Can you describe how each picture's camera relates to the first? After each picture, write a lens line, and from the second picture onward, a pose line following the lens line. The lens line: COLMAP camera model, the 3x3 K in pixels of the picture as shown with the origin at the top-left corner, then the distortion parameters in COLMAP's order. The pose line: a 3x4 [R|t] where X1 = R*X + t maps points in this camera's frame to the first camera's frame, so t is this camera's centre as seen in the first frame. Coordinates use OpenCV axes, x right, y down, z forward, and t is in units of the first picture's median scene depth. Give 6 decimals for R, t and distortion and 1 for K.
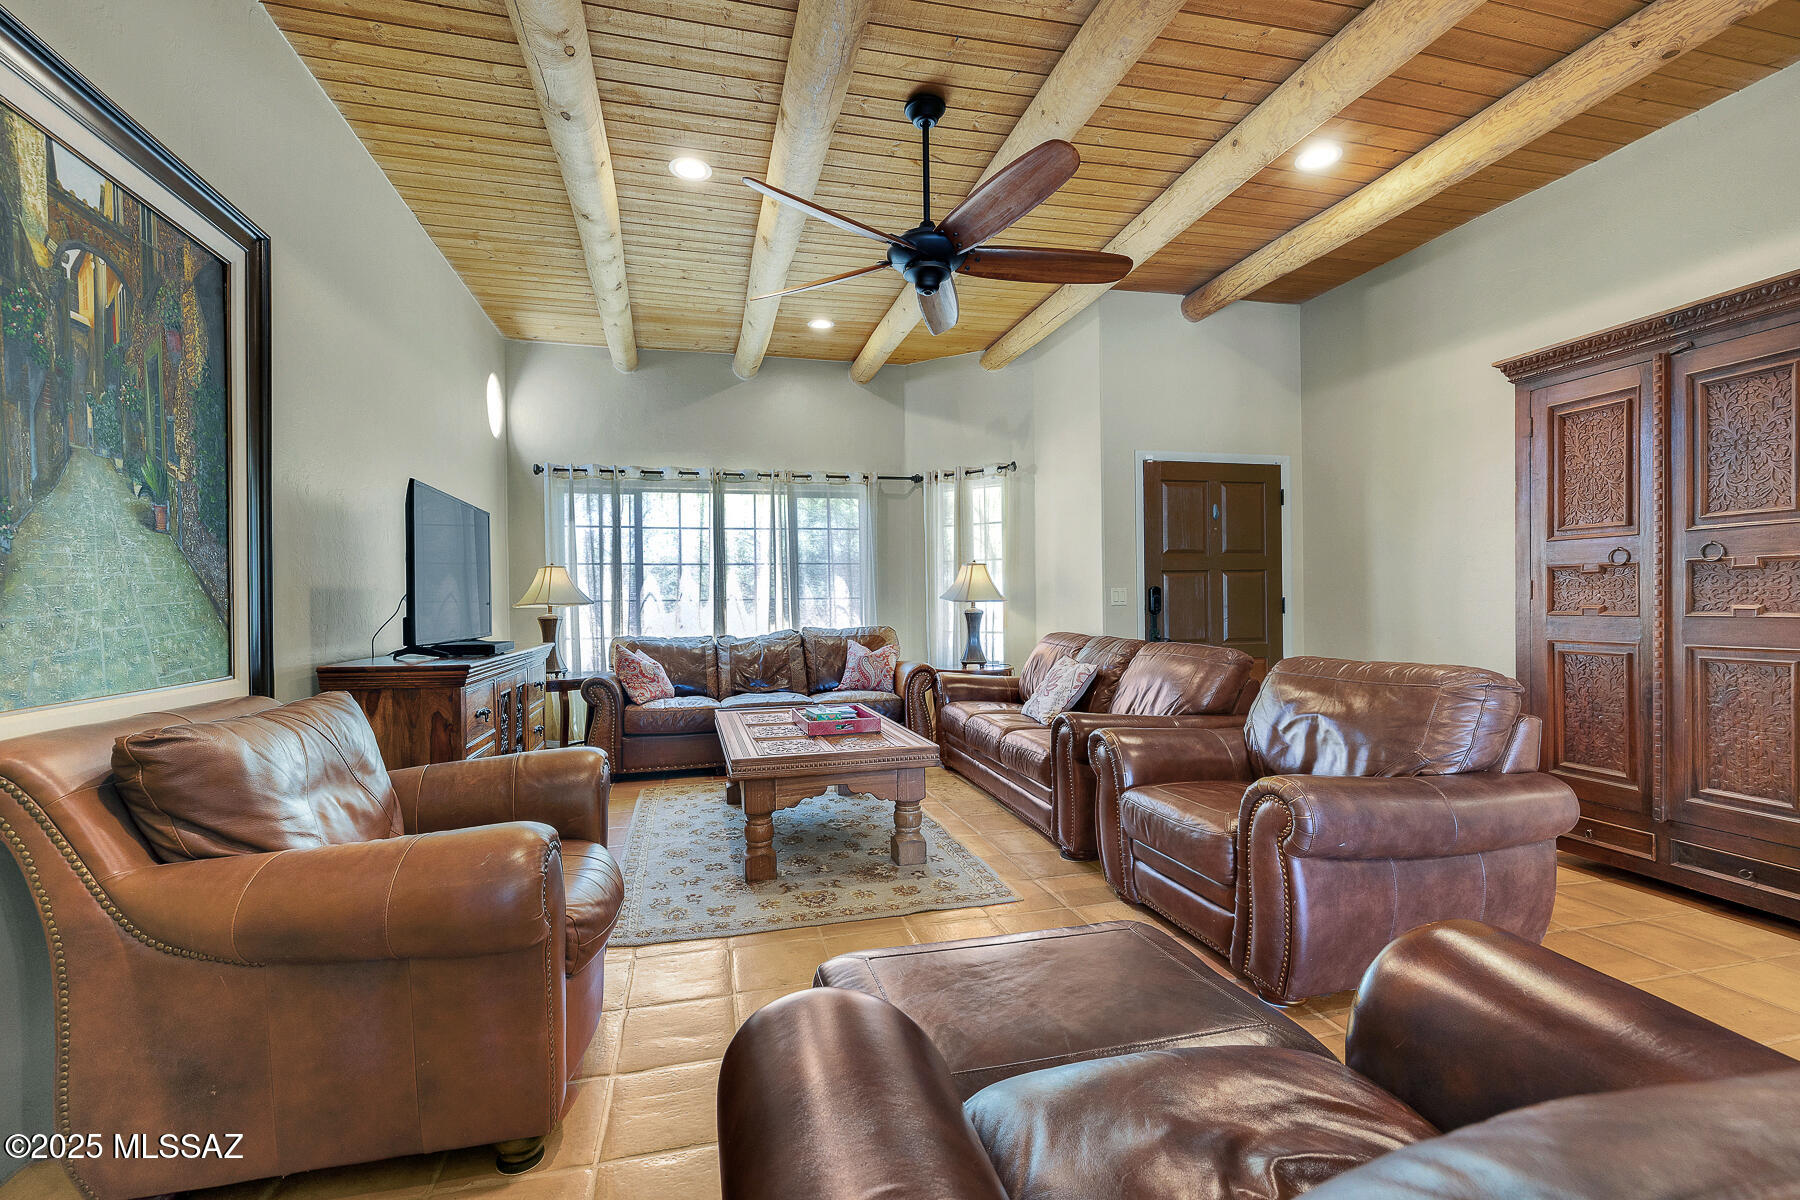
lens RADIAL K [[810.2, 0, 885.4], [0, 810.2, 600.5], [0, 0, 1]] dist [0.000537, 0.000409]
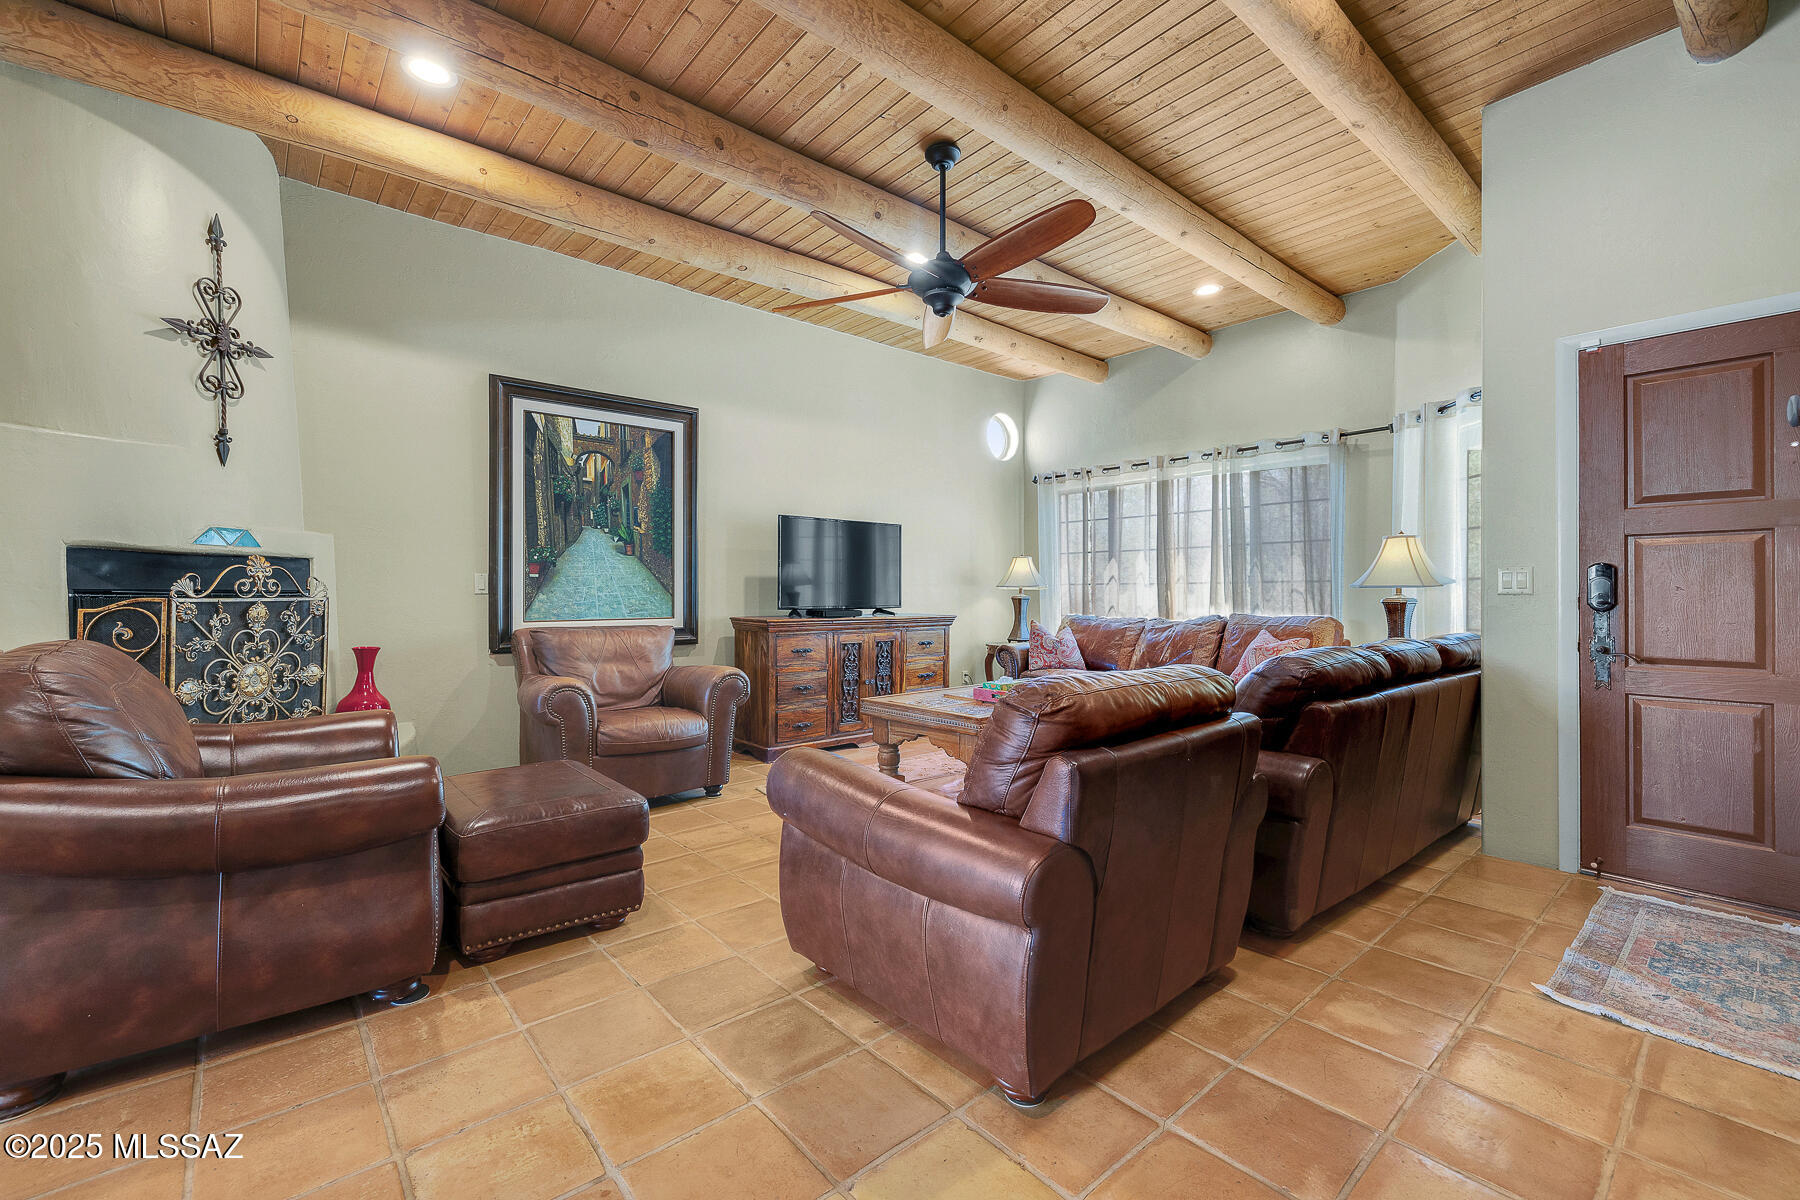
lens RADIAL K [[810.2, 0, 885.4], [0, 810.2, 600.5], [0, 0, 1]] dist [0.000537, 0.000409]
pose [[0.390713, 0.022671, -0.920233, 1.615779], [-0.001699, 0.999713, 0.023908, -0.007147], [0.920511, -0.007778, 0.390640, 0.723541]]
